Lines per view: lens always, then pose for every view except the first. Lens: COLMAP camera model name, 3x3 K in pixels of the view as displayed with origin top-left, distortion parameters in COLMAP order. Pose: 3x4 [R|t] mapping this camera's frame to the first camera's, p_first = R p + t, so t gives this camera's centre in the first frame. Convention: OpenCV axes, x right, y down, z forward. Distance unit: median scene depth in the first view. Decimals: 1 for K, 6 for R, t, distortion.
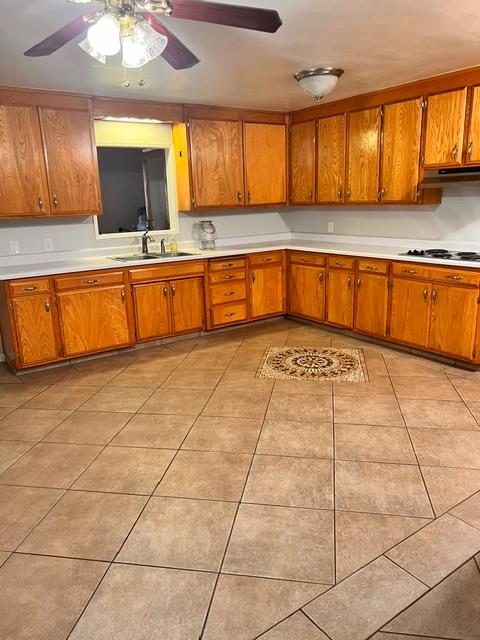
lens RADIAL K [[482.3, 0, 240.0], [0, 482.3, 320.0], [0, 0, 1]] dist [0.101890, -0.193843]
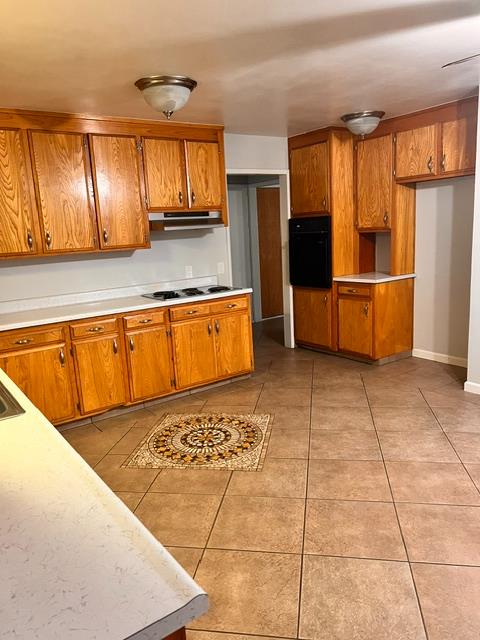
lens RADIAL K [[482.3, 0, 240.0], [0, 482.3, 320.0], [0, 0, 1]] dist [0.101890, -0.193843]
pose [[-0.010867, -0.159263, 0.987176, -0.616992], [0.302360, 0.940497, 0.155061, -0.205022], [-0.953132, 0.300168, 0.037934, 0.867471]]
